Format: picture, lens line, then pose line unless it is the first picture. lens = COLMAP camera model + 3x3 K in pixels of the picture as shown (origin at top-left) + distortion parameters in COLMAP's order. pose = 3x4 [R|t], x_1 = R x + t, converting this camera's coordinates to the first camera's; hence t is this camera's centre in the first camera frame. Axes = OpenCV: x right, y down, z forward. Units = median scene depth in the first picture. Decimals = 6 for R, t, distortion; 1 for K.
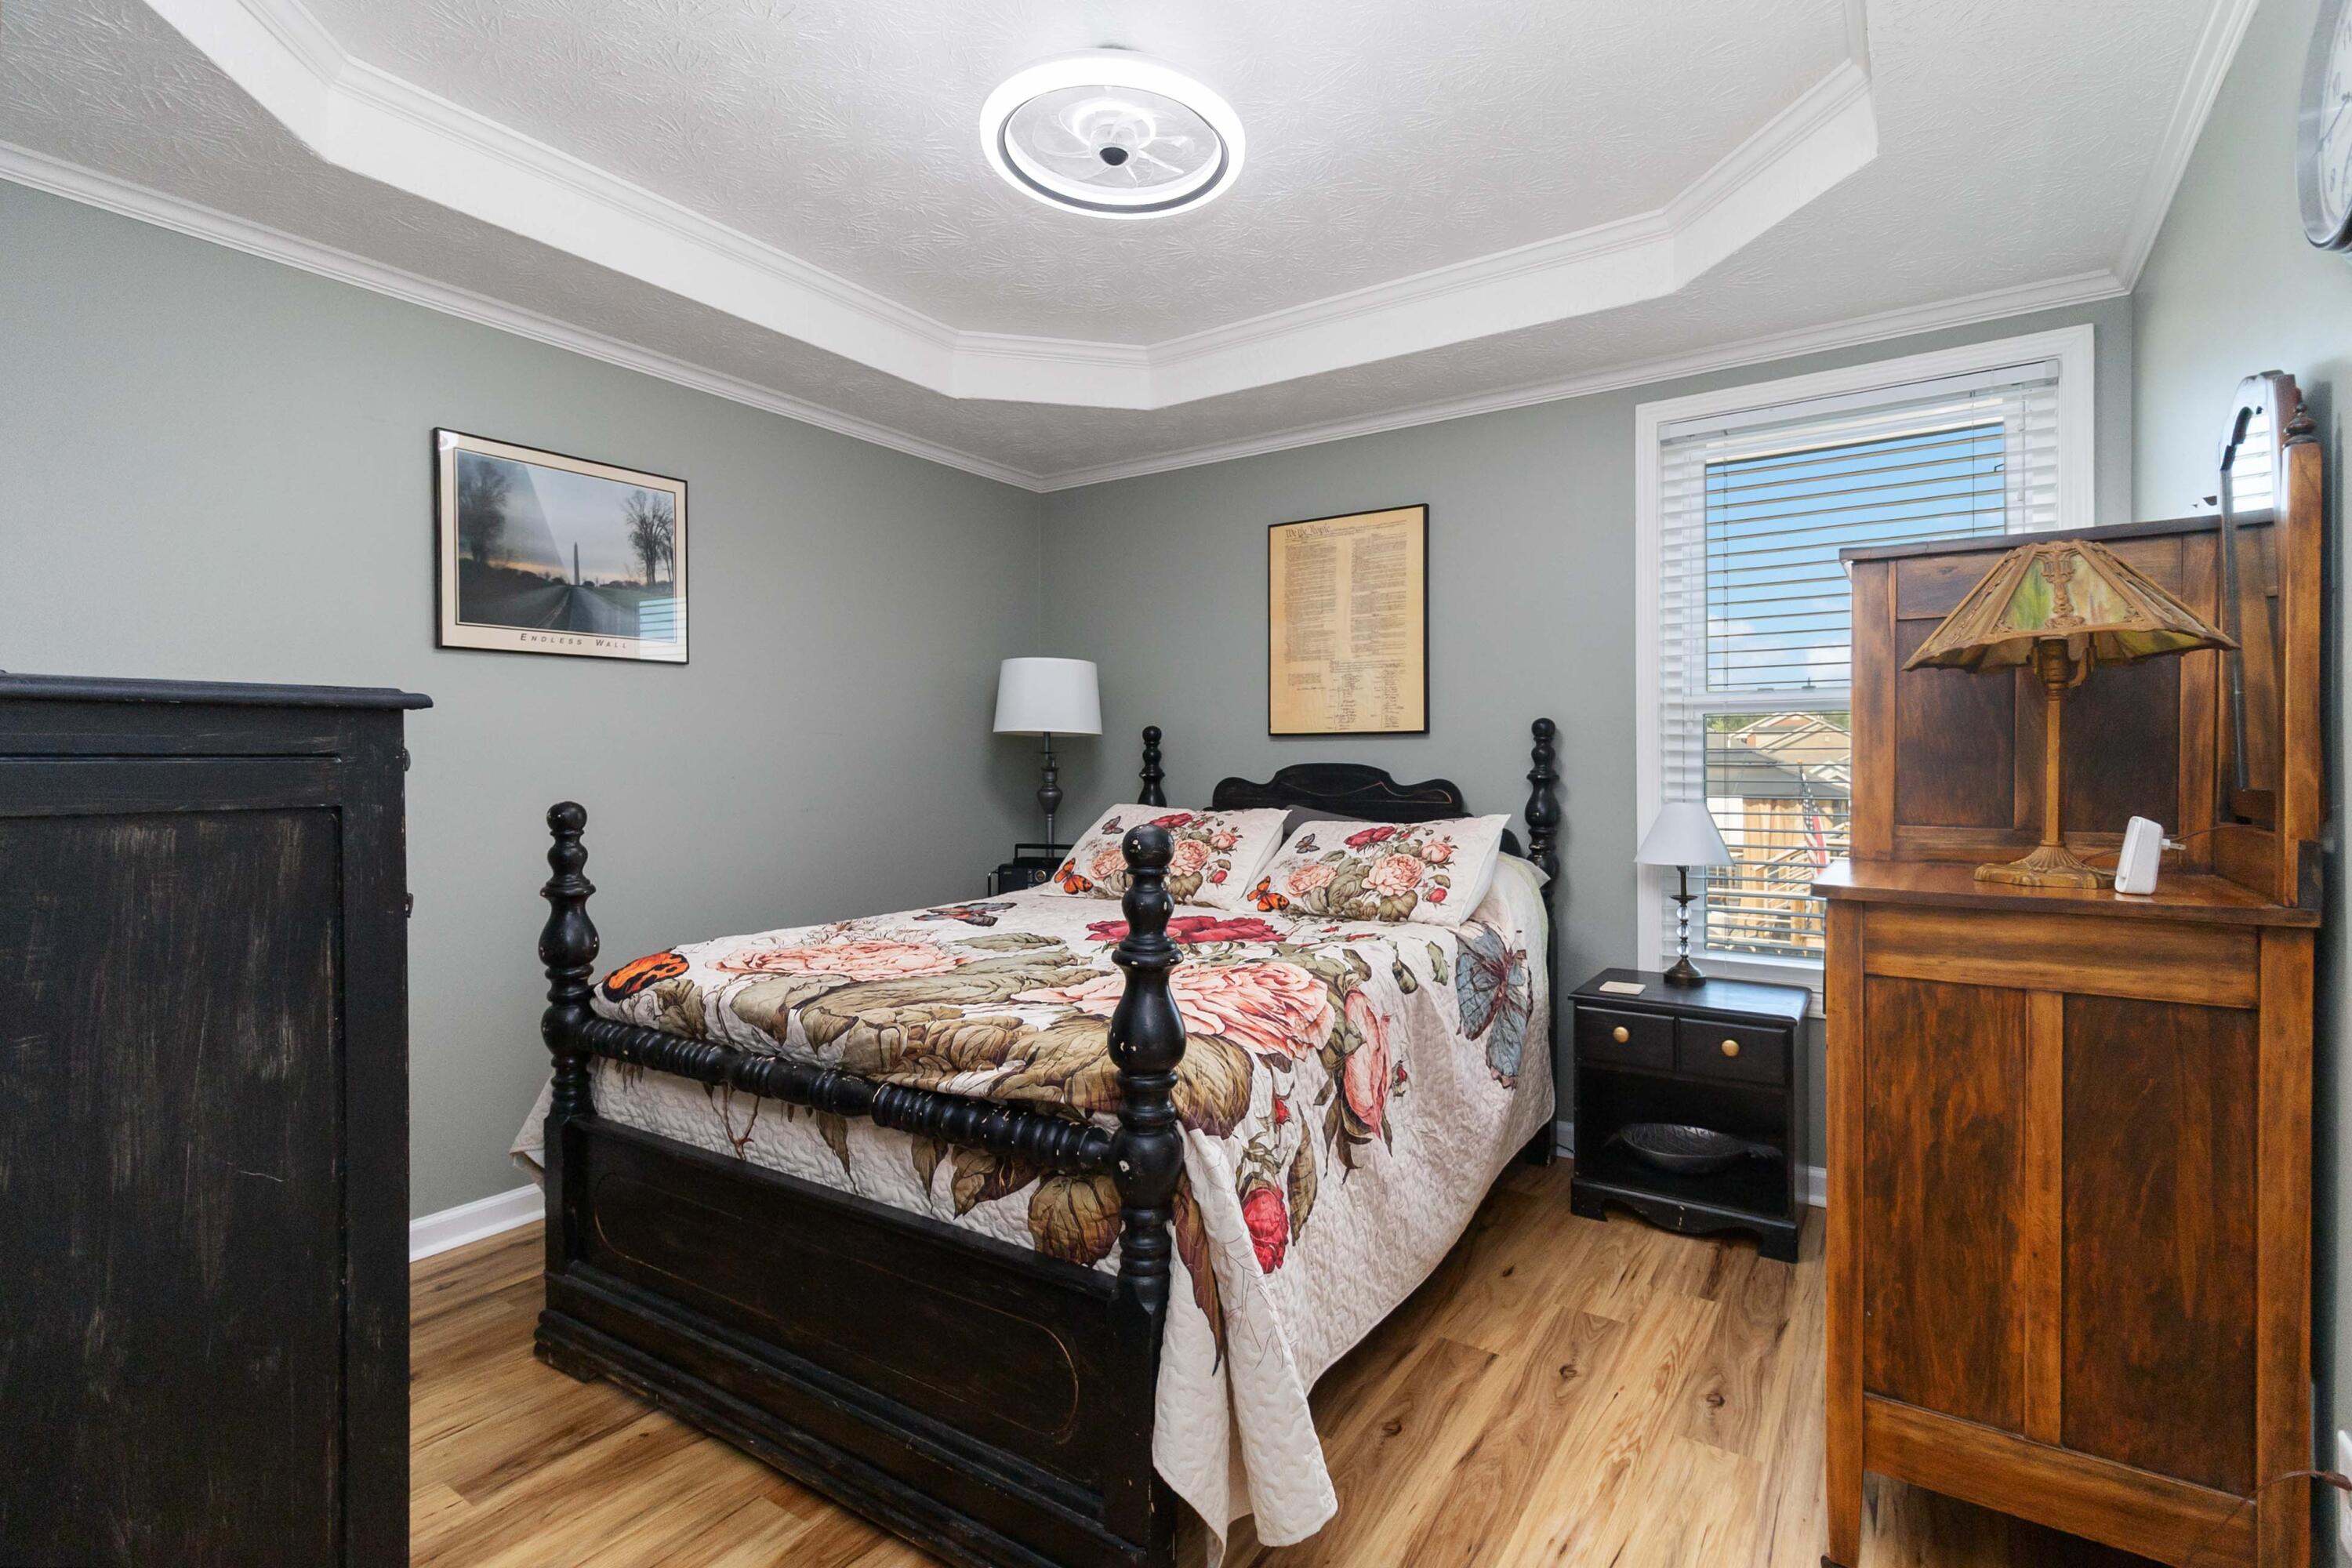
lens RADIAL K [[1087.2, 0, 1252.0], [0, 1087.2, 765.3], [0, 0, 1]] dist [0.001211, -0.000040]
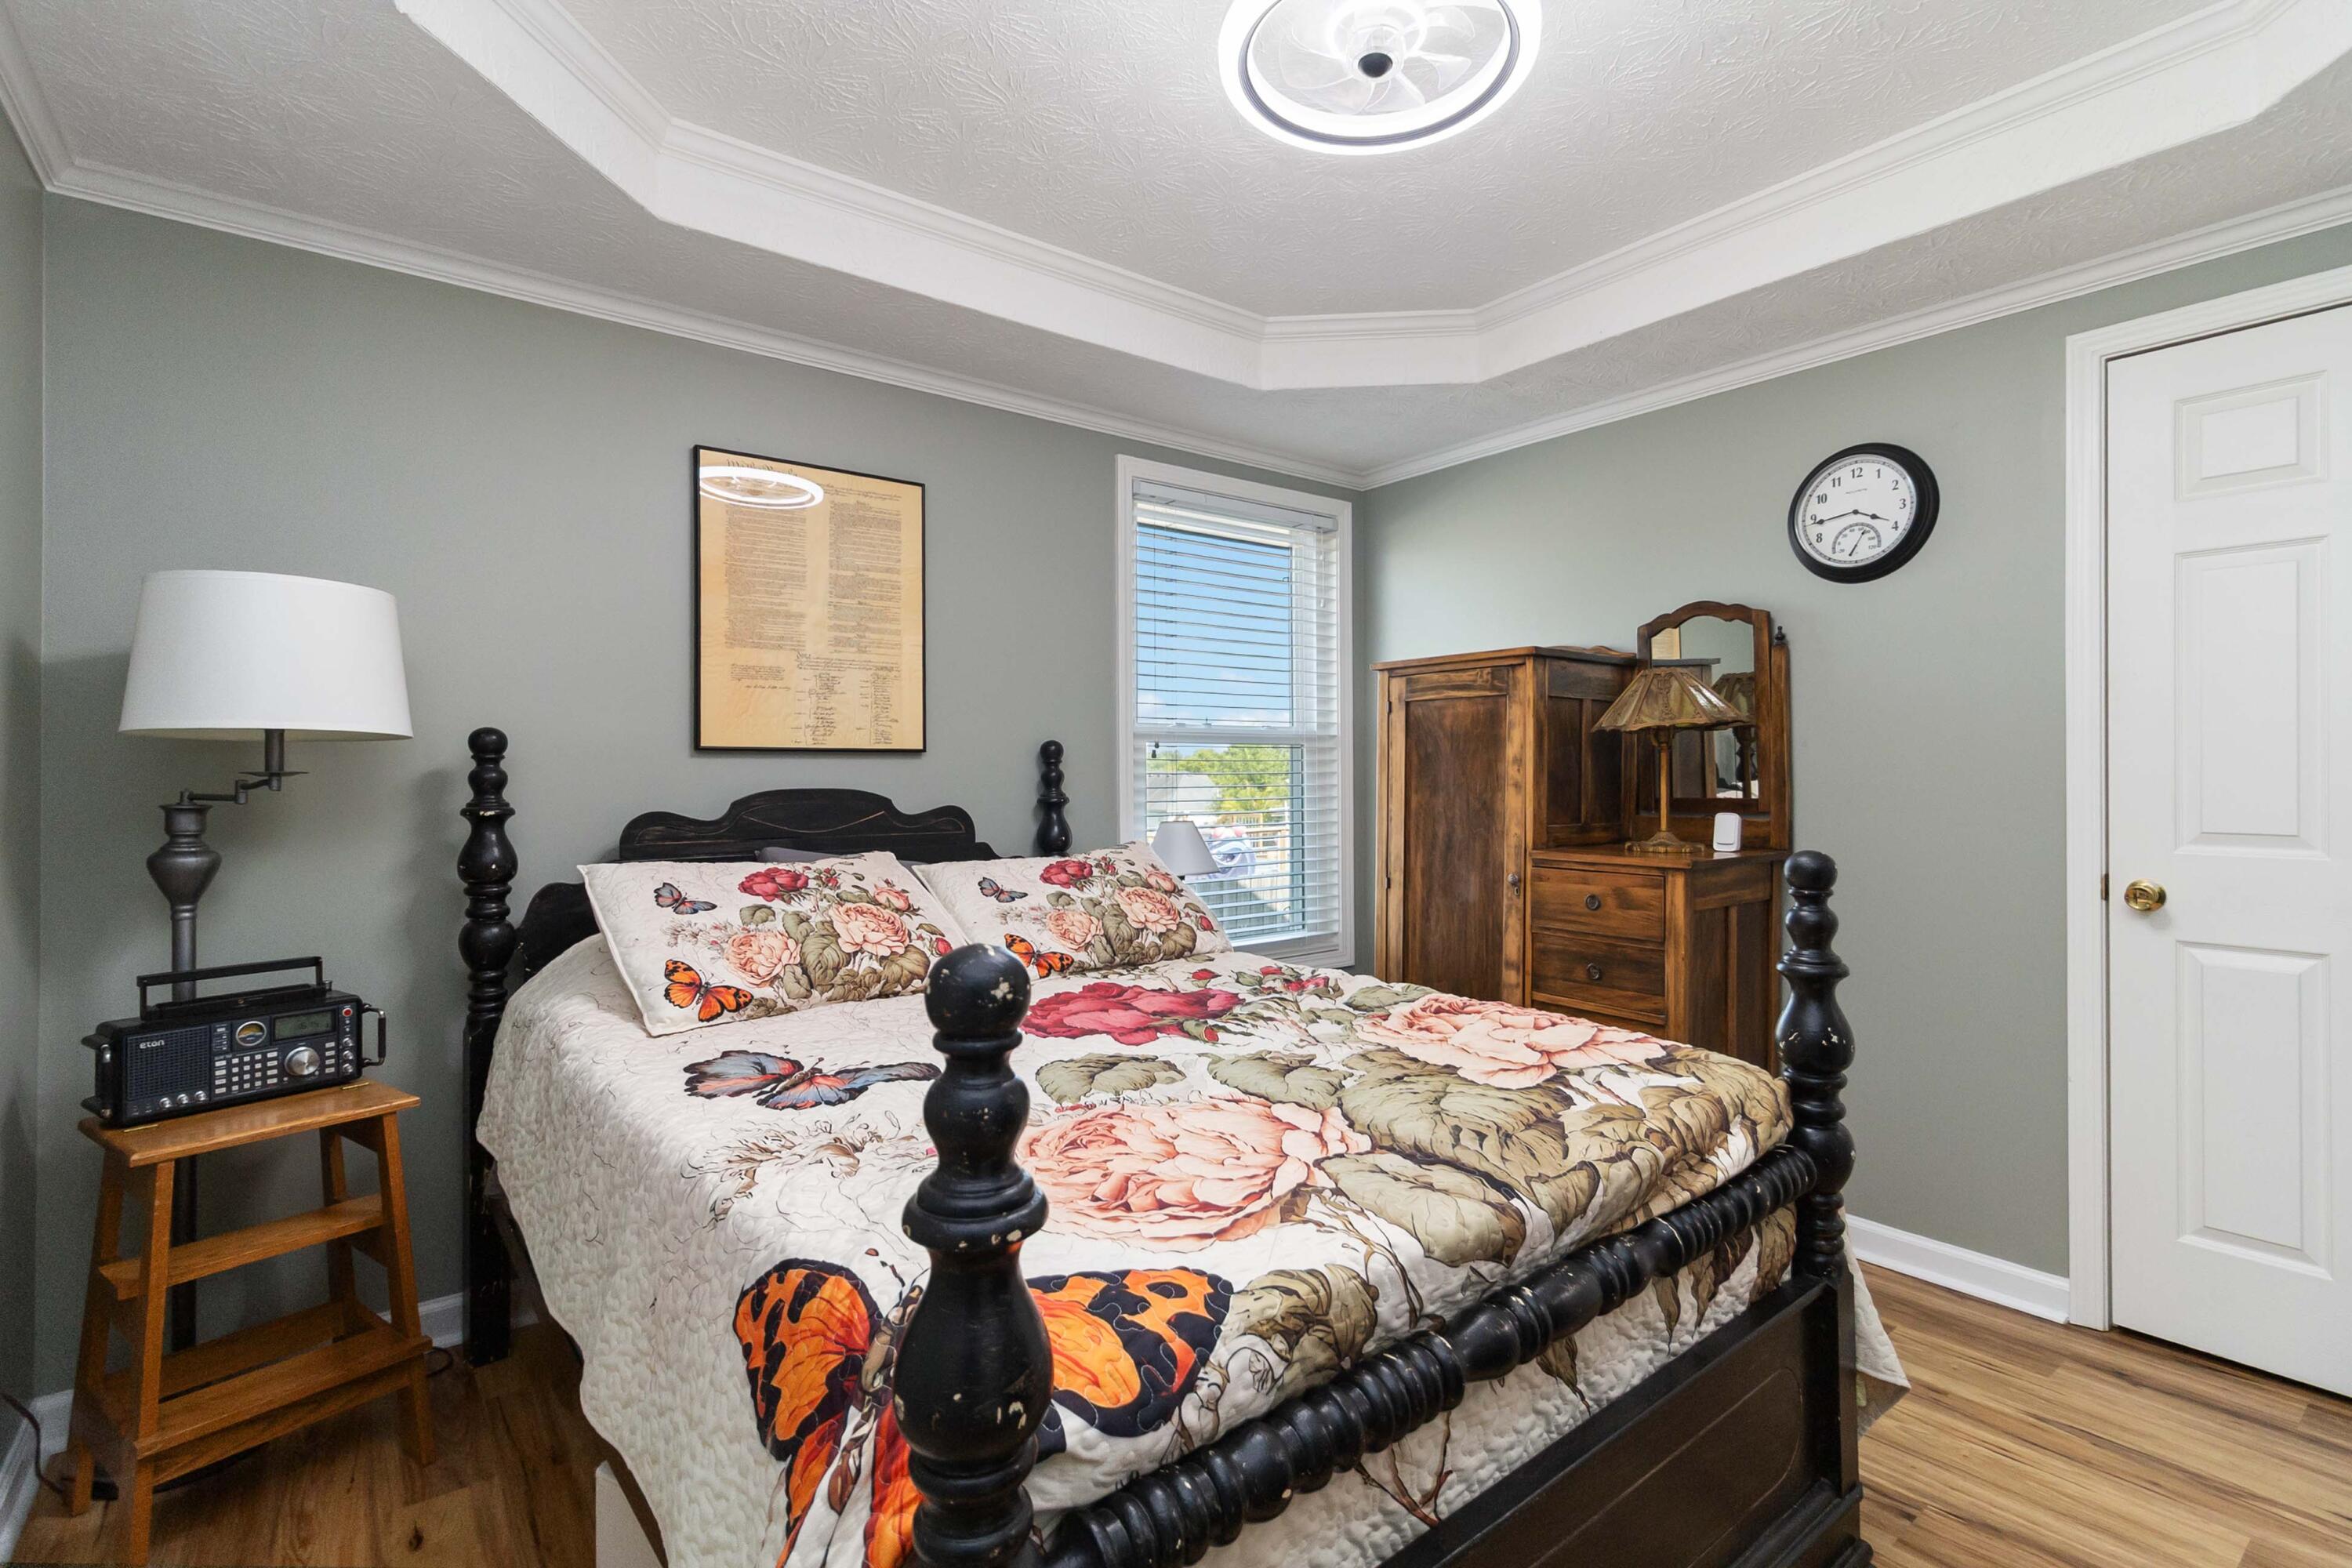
lens RADIAL K [[1087.2, 0, 1186.2], [0, 1087.2, 776.4], [0, 0, 1]] dist [0.001211, -0.000040]
pose [[0.332528, -0.002130, 0.943091, -0.571628], [0.002691, 0.999996, 0.001309, -0.011217], [-0.943090, 0.002103, 0.332532, 0.515015]]
